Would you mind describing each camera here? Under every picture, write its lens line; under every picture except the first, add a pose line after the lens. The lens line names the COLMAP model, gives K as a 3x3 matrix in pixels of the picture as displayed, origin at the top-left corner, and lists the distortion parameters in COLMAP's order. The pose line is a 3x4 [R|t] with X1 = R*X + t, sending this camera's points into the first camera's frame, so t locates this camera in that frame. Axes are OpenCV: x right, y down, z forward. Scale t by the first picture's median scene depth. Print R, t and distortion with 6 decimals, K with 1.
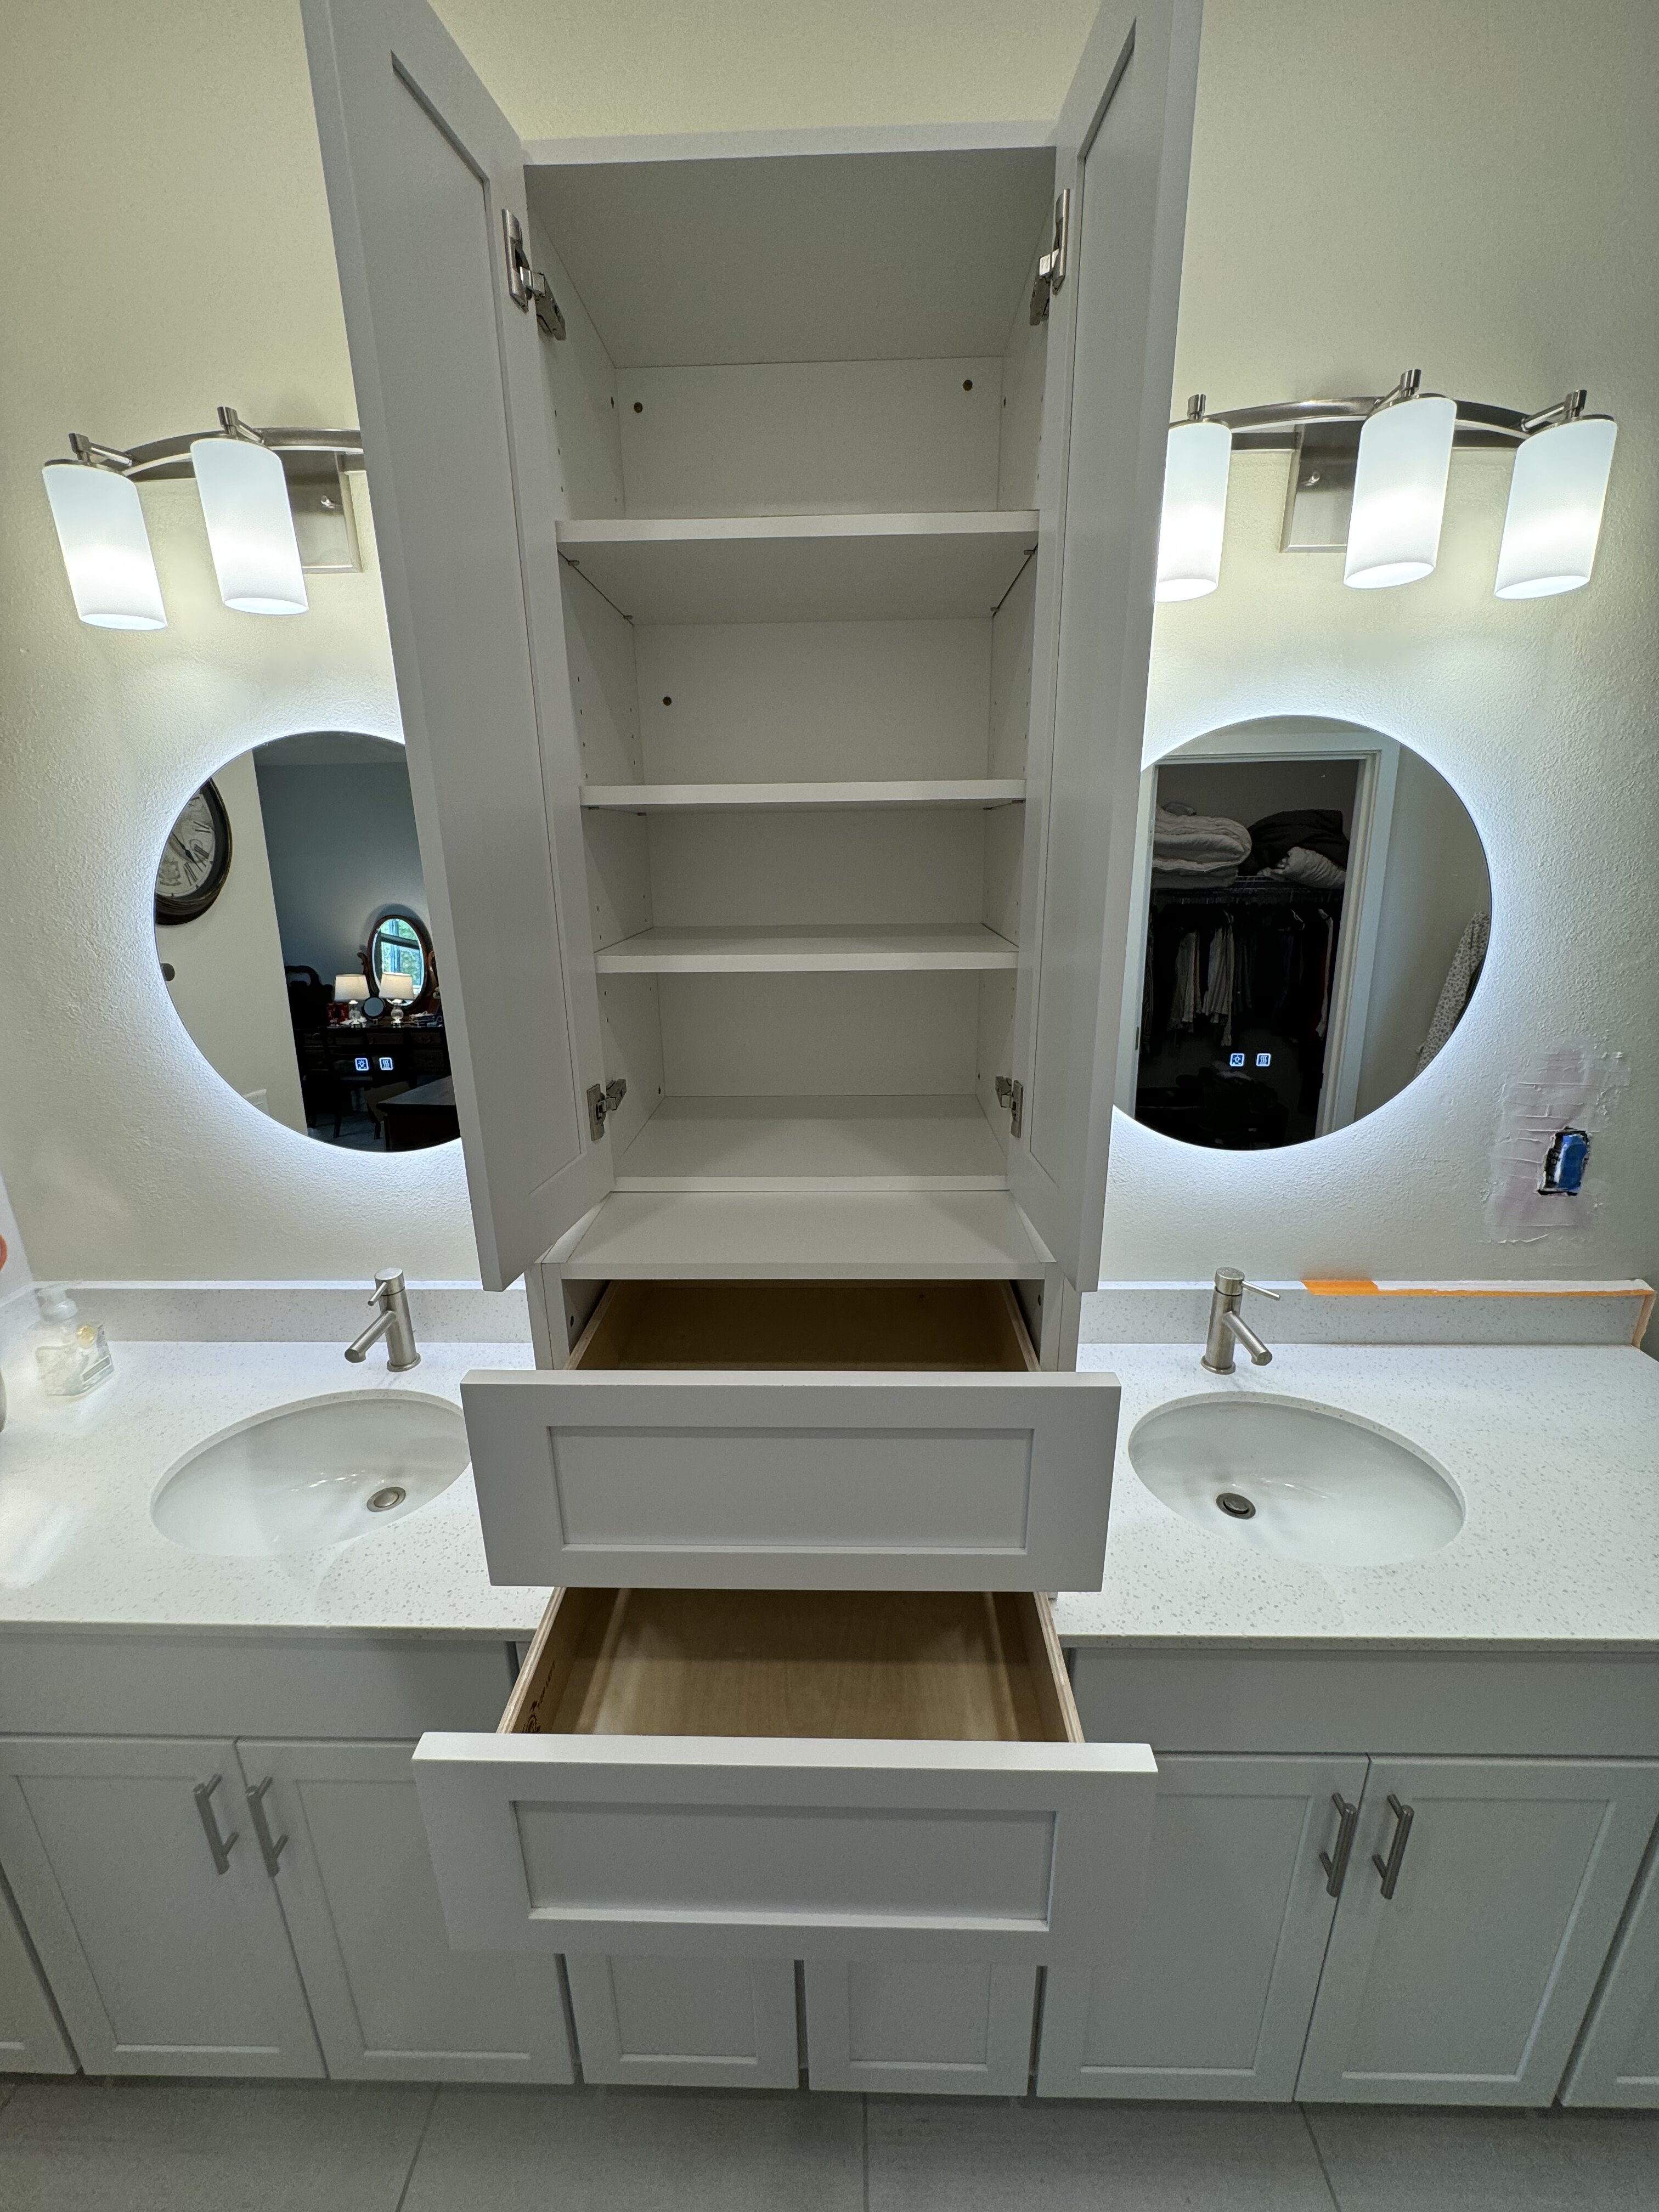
lens RADIAL K [[882.5, 0, 829.5], [0, 882.5, 1106.0], [0, 0, 1]] dist [-0.001314, -0.000157]
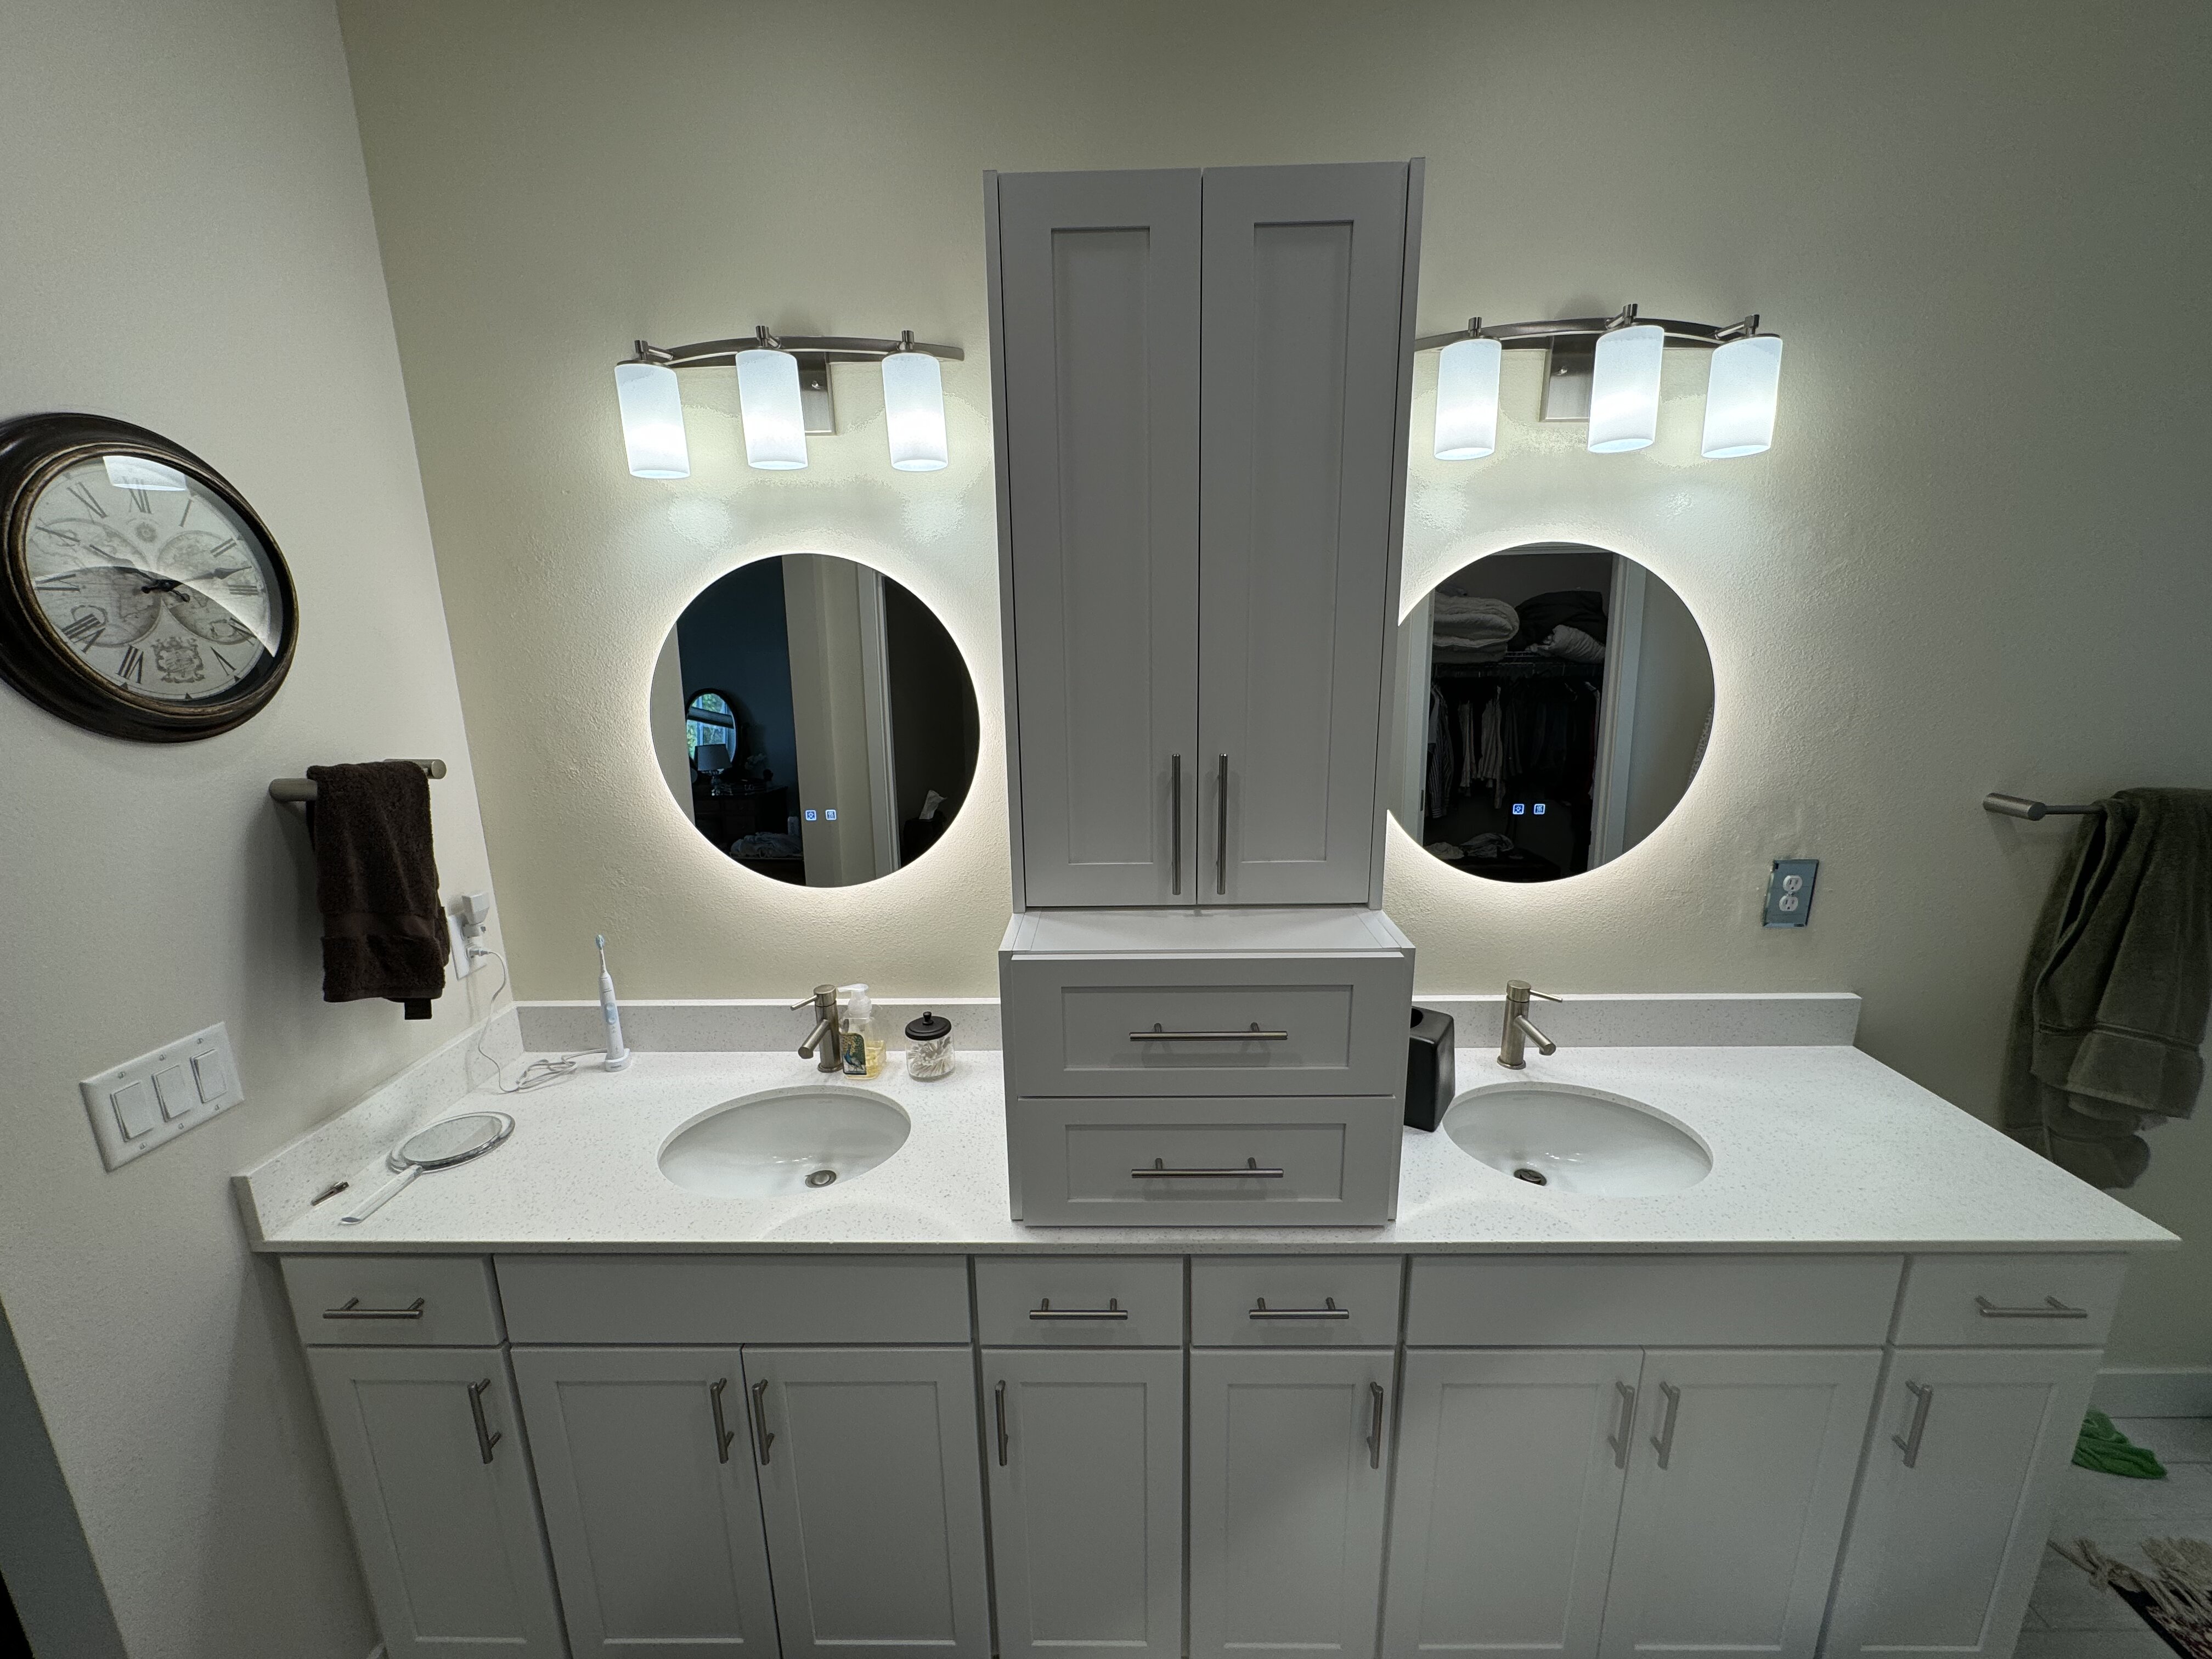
lens RADIAL K [[882.5, 0, 1110.9], [0, 882.5, 818.5], [0, 0, 1]] dist [-0.001314, -0.000157]
pose [[0.999977, -0.002878, 0.006121, -0.140343], [0.003275, 0.997820, -0.065907, 0.048888], [-0.005918, 0.065926, 0.997807, -0.273668]]
